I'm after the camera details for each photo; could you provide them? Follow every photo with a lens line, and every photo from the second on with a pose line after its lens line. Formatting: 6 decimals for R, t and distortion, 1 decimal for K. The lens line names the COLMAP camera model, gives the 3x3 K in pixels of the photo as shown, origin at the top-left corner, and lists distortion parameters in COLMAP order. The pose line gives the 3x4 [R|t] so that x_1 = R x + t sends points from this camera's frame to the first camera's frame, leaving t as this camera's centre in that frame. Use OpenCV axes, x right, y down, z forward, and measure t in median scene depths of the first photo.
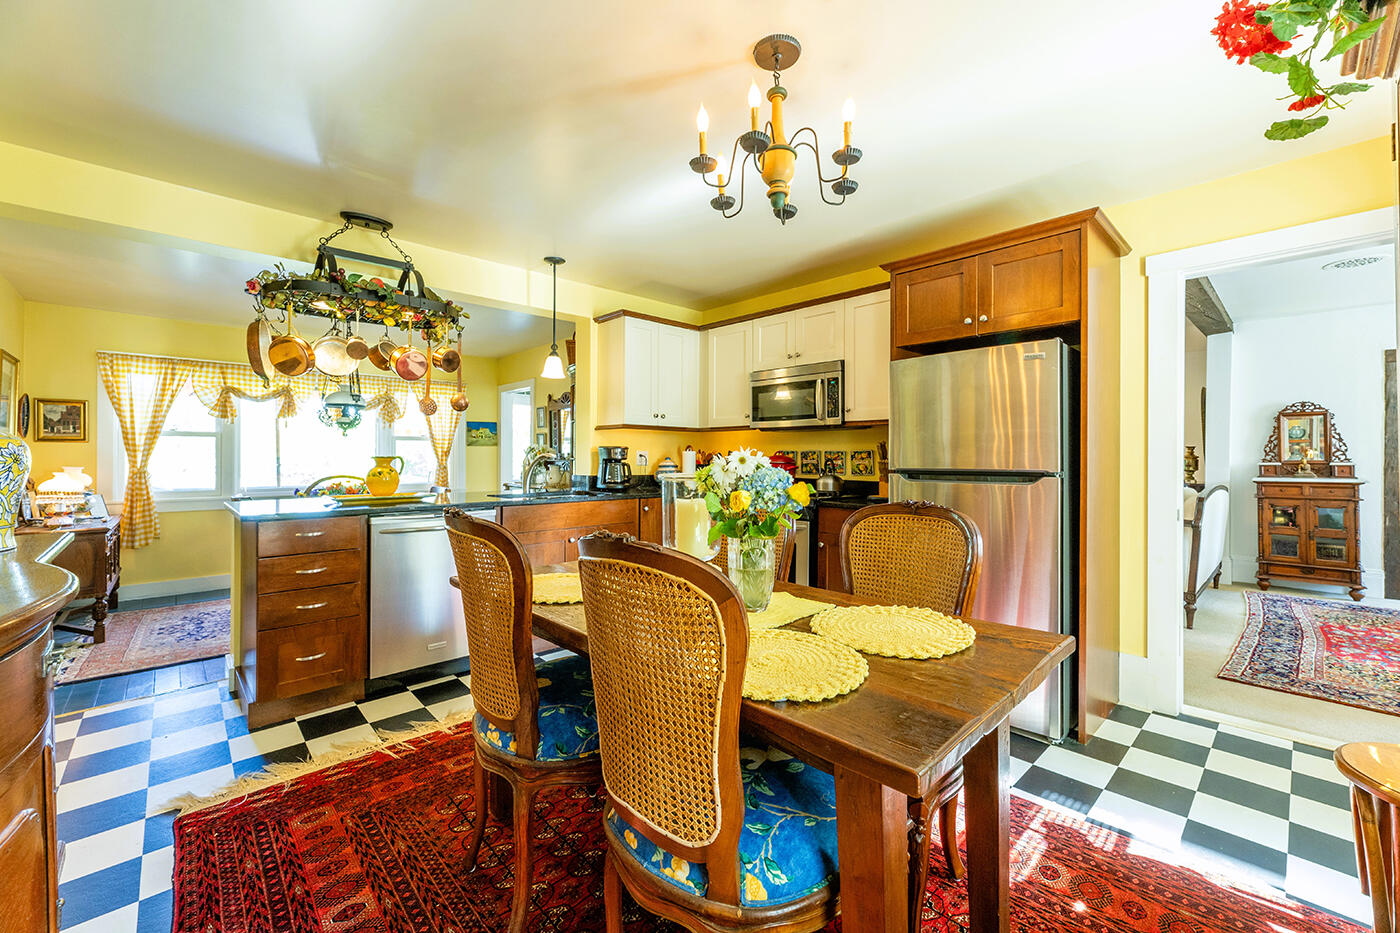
lens RADIAL K [[565.6, 0, 701.9], [0, 565.6, 458.9], [0, 0, 1]] dist [-0.001982, -0.000012]
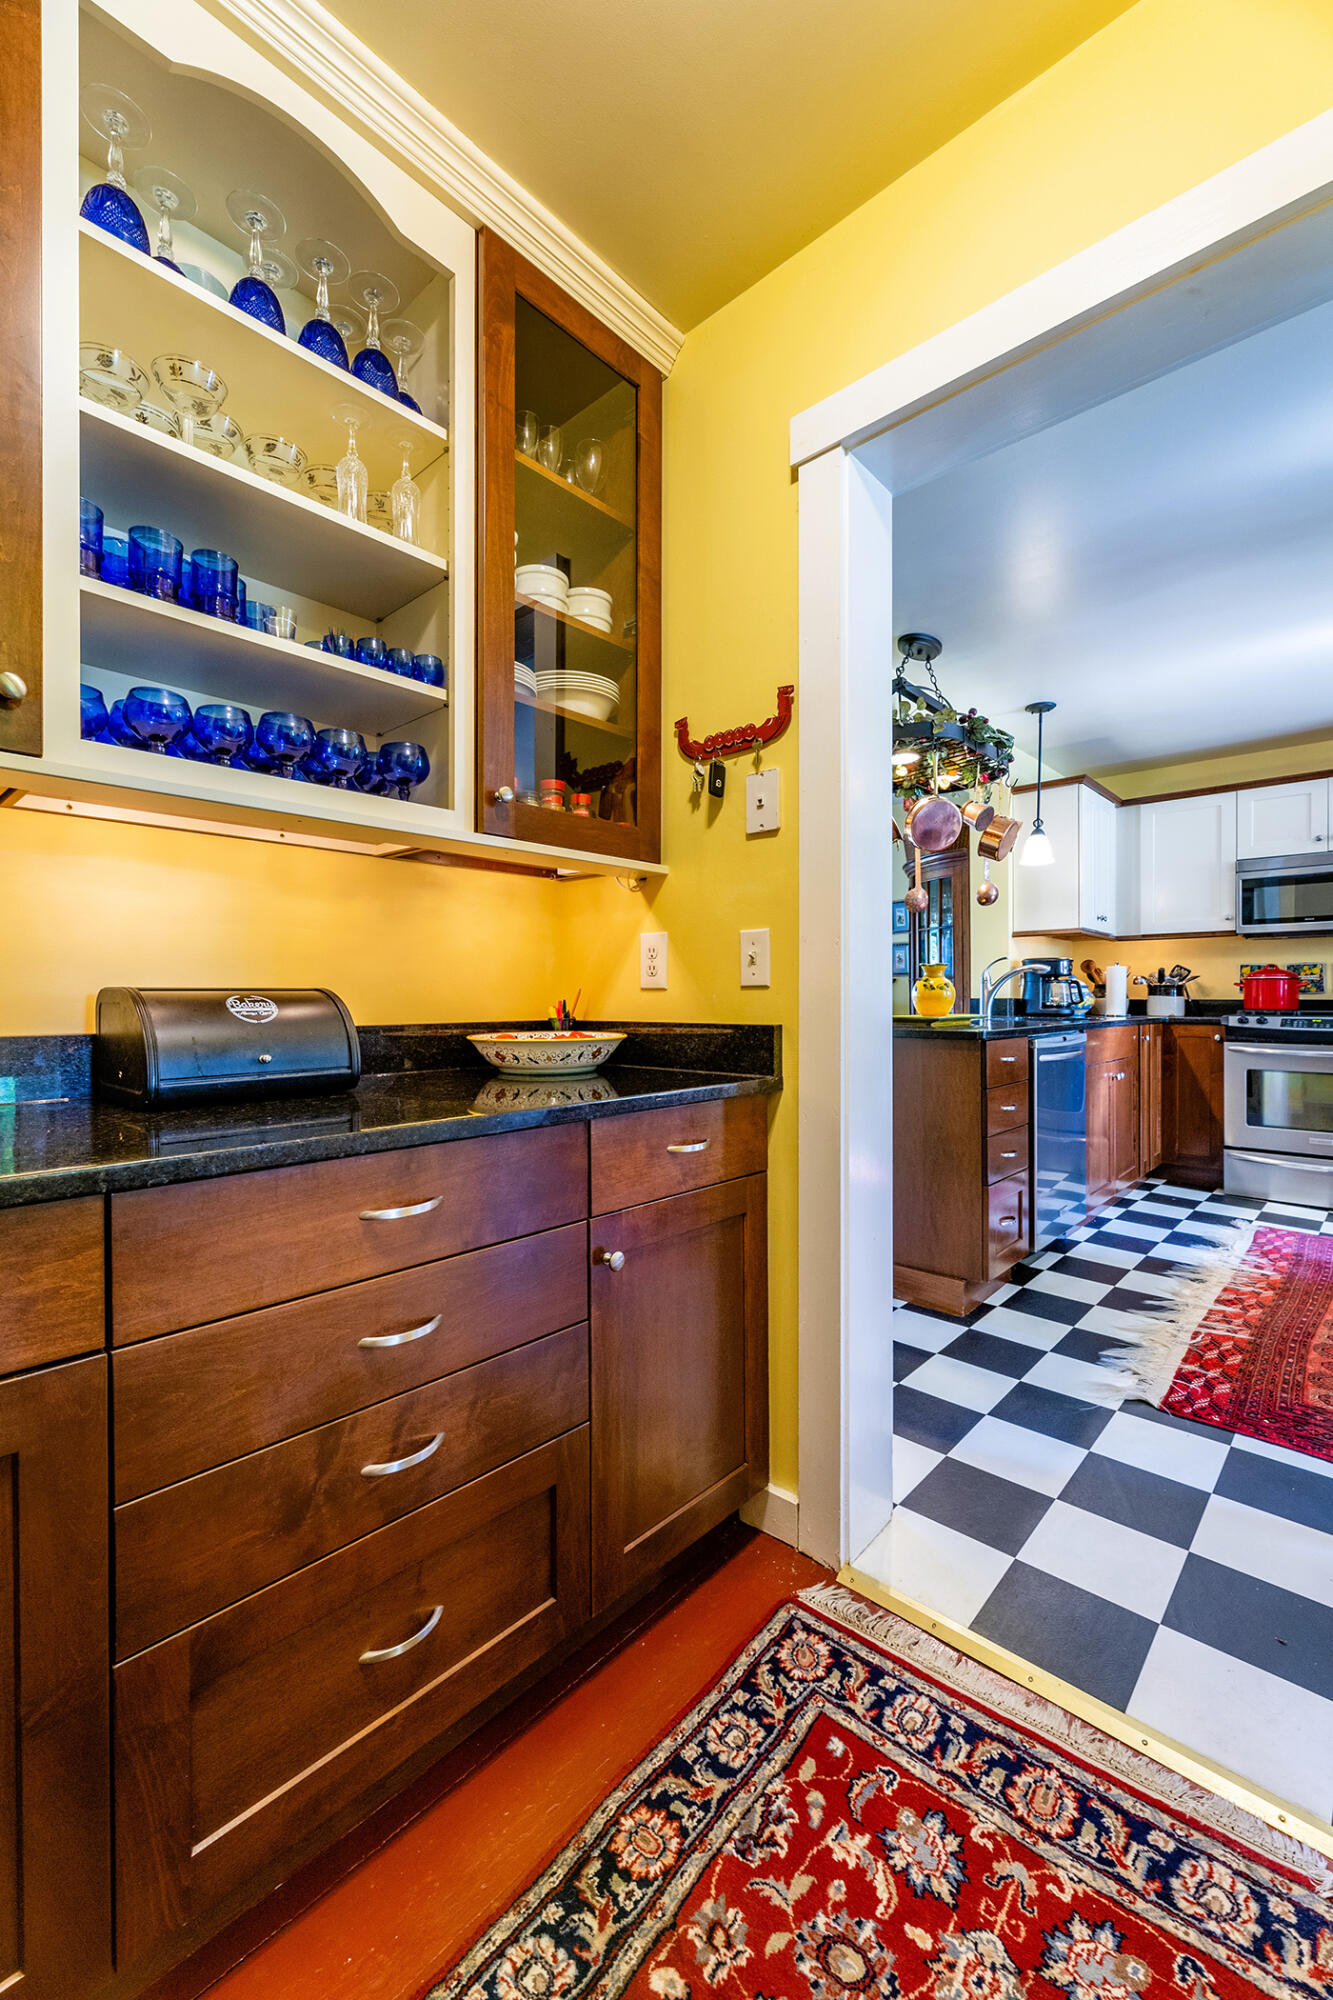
lens RADIAL K [[809.6, 0, 666.5], [0, 809.6, 1000.0], [0, 0, 1]] dist [-0.001140, -0.000020]
pose [[0.996960, -0.000391, 0.077913, -0.867249], [0.000479, 0.999999, -0.001116, 0.040370], [-0.077913, 0.001150, 0.996960, -0.027890]]
